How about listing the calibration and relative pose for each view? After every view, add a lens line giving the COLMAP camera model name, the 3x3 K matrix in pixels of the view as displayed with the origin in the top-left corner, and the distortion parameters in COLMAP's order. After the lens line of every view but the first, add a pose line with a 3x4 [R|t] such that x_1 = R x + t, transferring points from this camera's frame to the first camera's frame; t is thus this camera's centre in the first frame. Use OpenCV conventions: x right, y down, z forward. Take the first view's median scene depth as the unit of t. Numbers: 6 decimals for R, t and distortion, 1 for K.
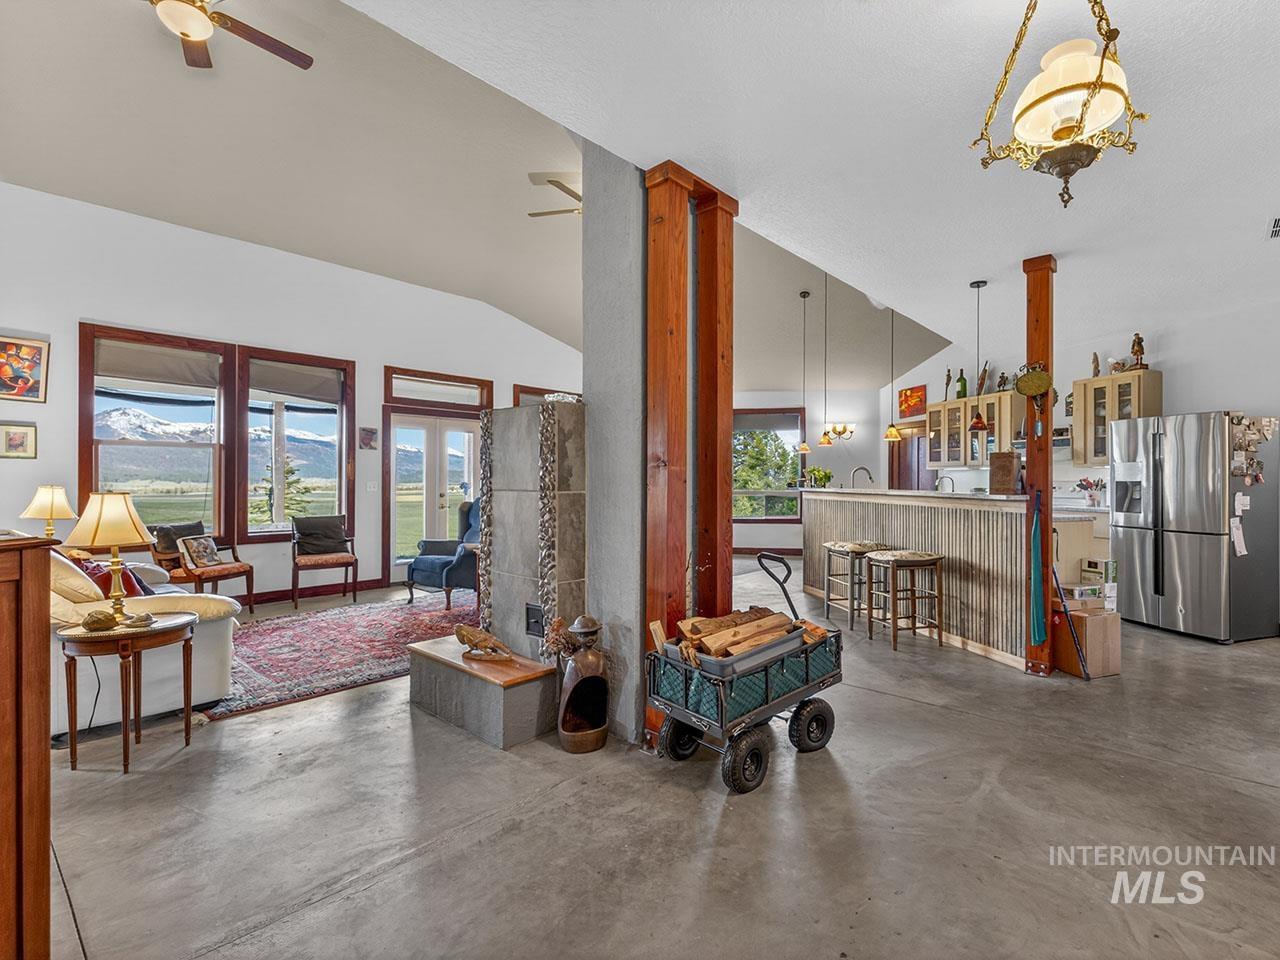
lens RADIAL K [[627.4, 0, 704.7], [0, 627.4, 481.4], [0, 0, 1]] dist [0.003455, -0.000333]
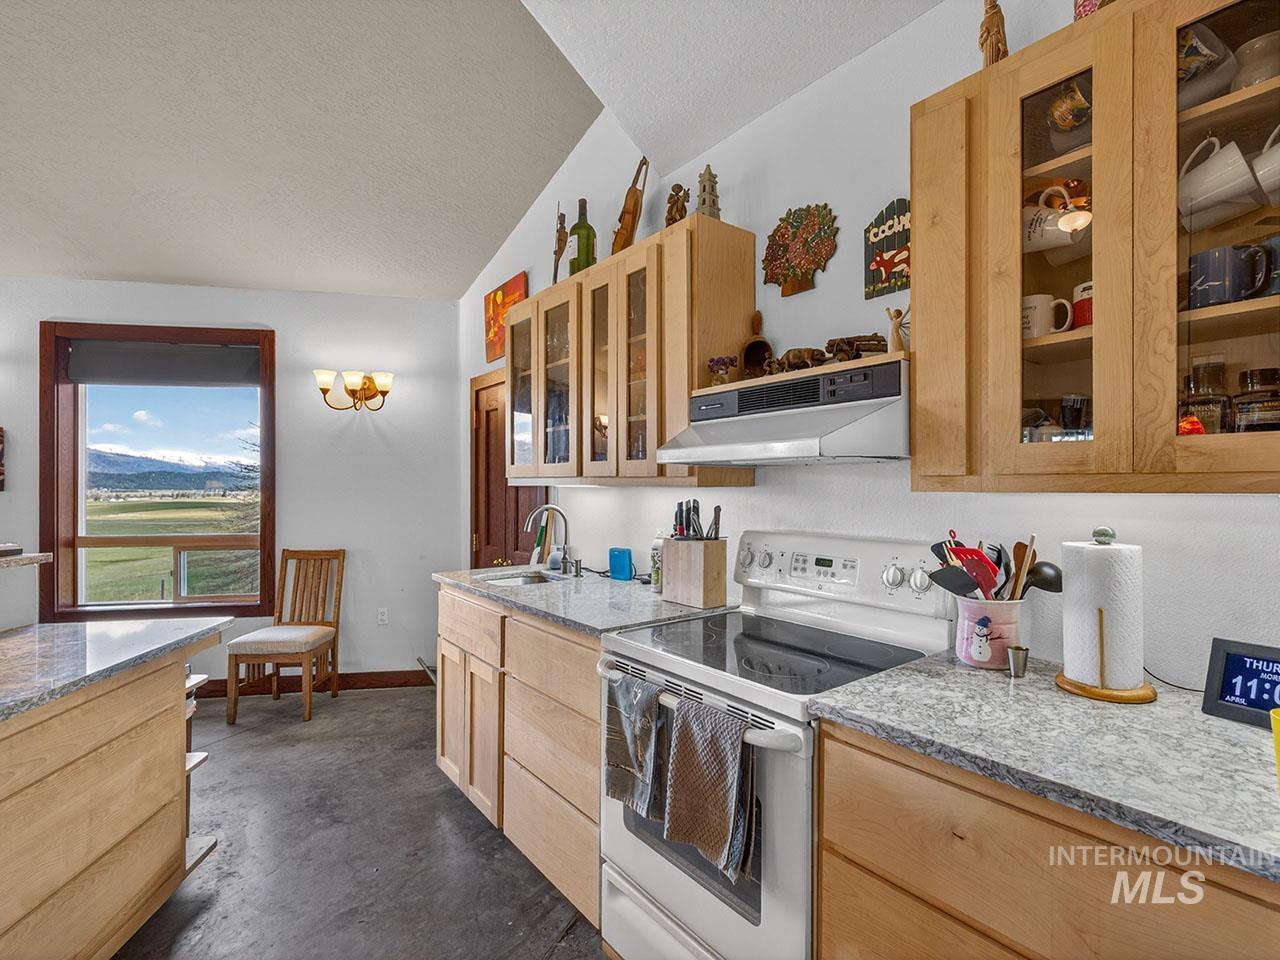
lens RADIAL K [[615.1, 0, 688.5], [0, 615.1, 484.3], [0, 0, 1]] dist [0.008805, 0.000625]
pose [[0.944031, -0.004476, 0.329827, 0.426145], [0.004357, 0.999990, 0.001100, -0.024490], [-0.329828, 0.000399, 0.944041, 0.793934]]
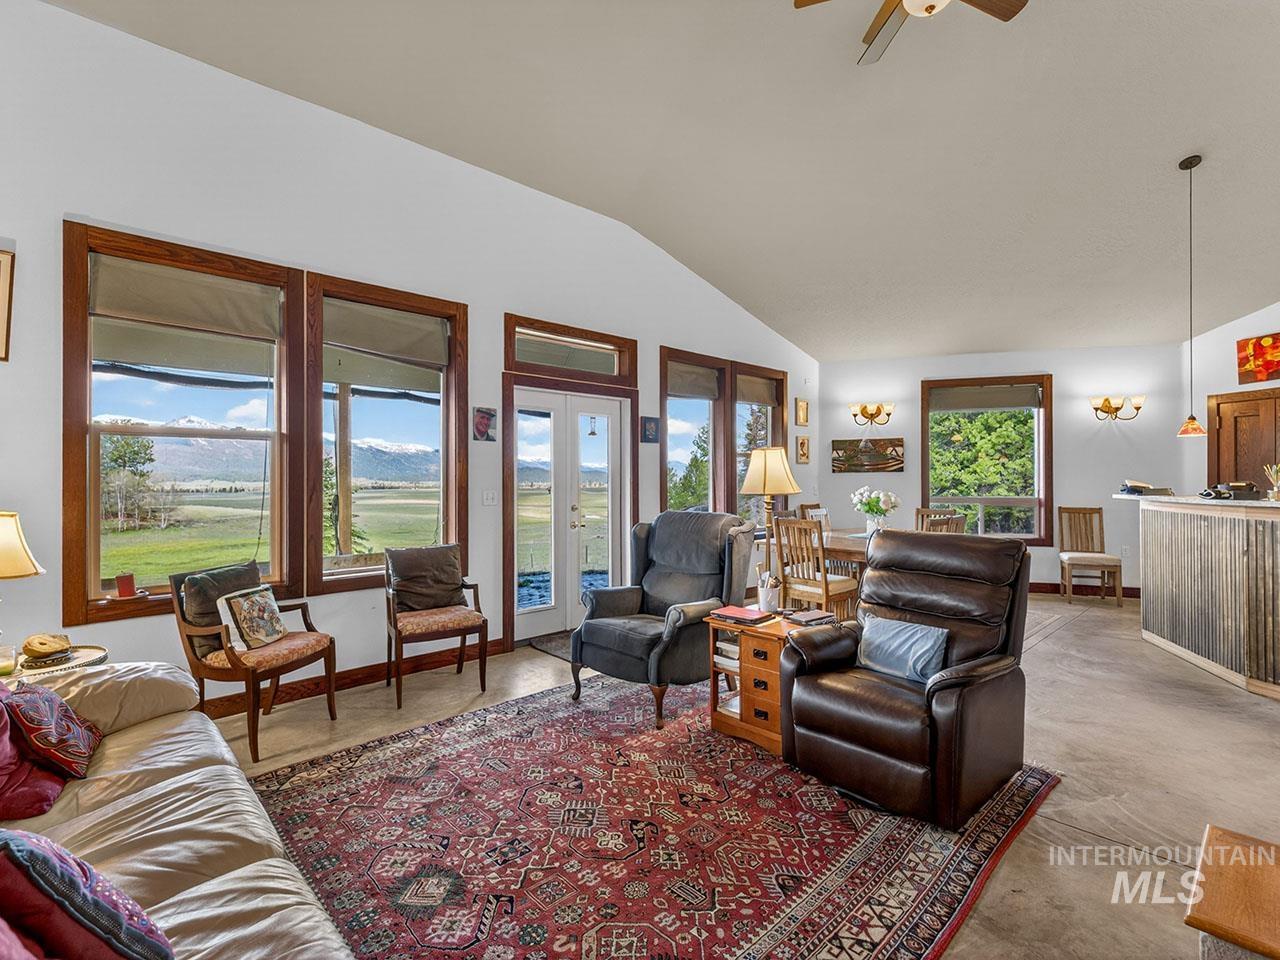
lens RADIAL K [[615.8, 0, 612.3], [0, 615.8, 478.4], [0, 0, 1]] dist [0.000423, -0.000110]
pose [[0.989404, -0.005448, -0.145087, -0.326473], [0.005722, 0.999983, 0.001469, -0.012585], [0.145077, -0.002284, 0.989418, 0.404545]]
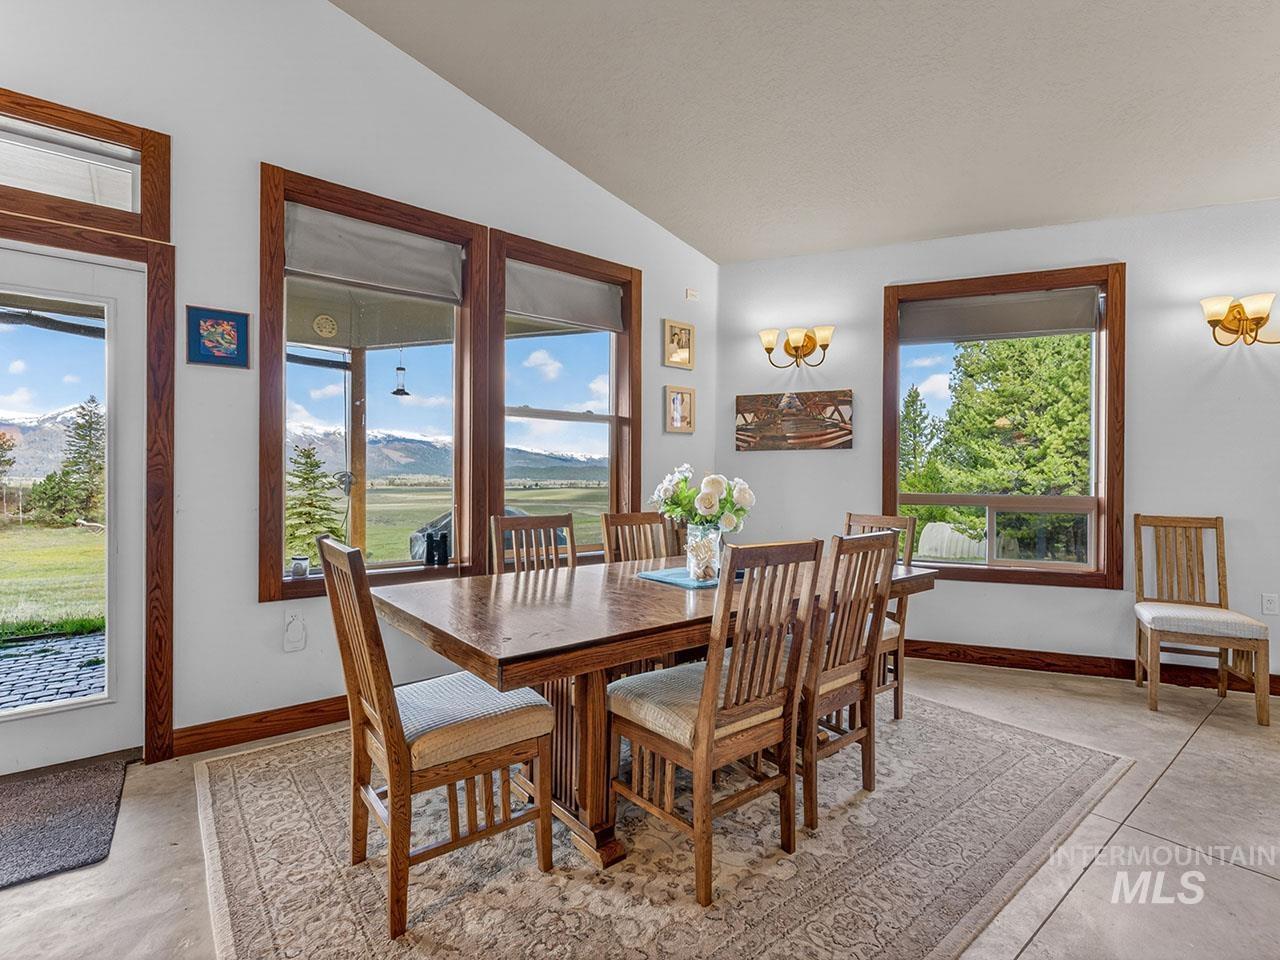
lens RADIAL K [[606.5, 0, 658.1], [0, 606.5, 481.0], [0, 0, 1]] dist [0.004402, 0.000477]
pose [[0.981656, 0.004898, -0.190596, -0.054211], [-0.004009, 0.999979, 0.005045, 0.009641], [0.190616, -0.004188, 0.981656, 0.913426]]
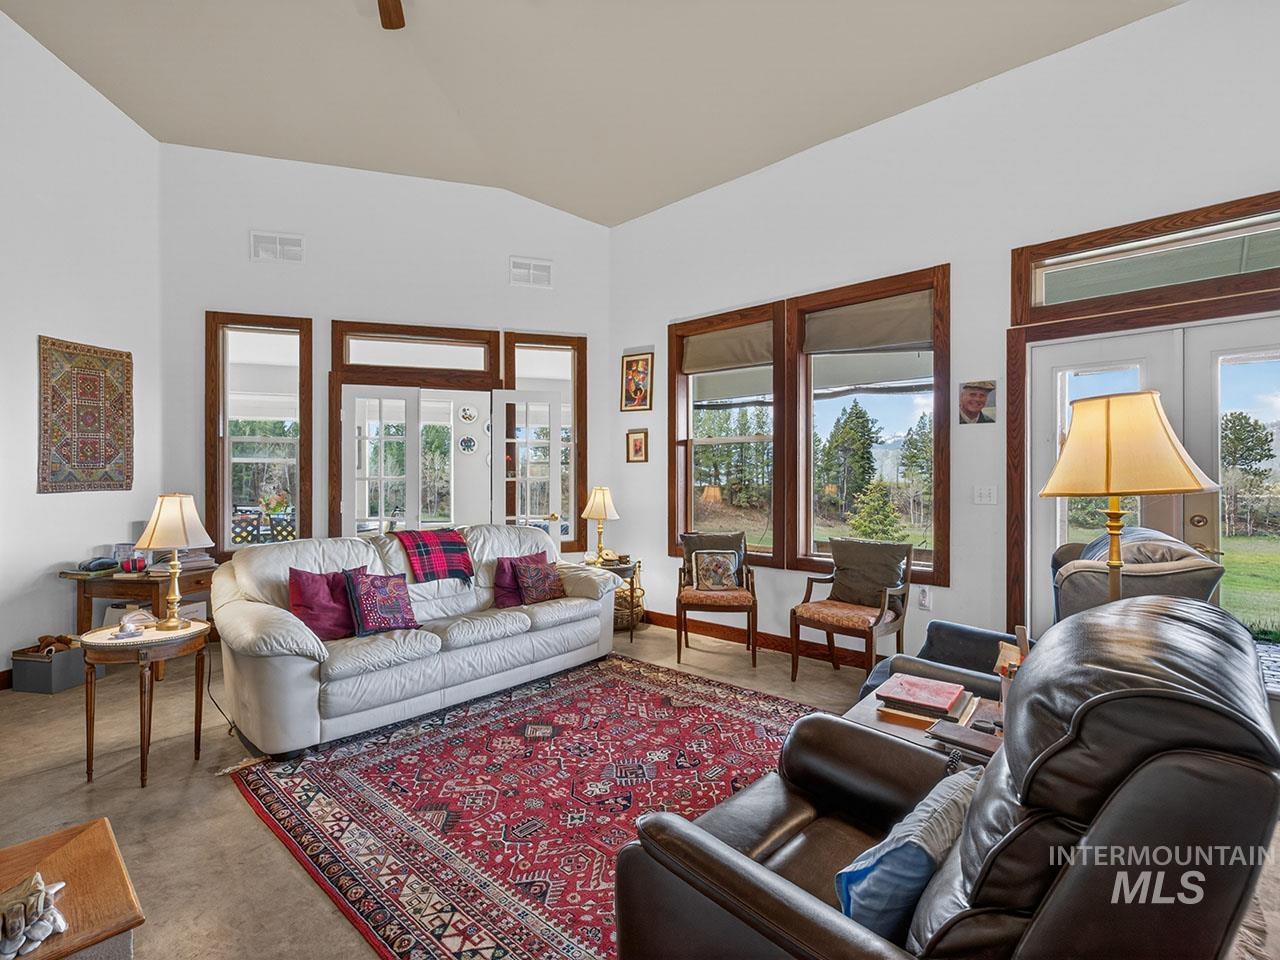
lens RADIAL K [[602.9, 0, 606.2], [0, 602.9, 483.1], [0, 0, 1]] dist [0.001217, 0.000138]
pose [[-0.071572, 0.005035, -0.997423, -0.015058], [-0.000262, 0.999987, 0.005067, -0.003916], [0.997435, 0.000624, -0.071570, 0.761510]]
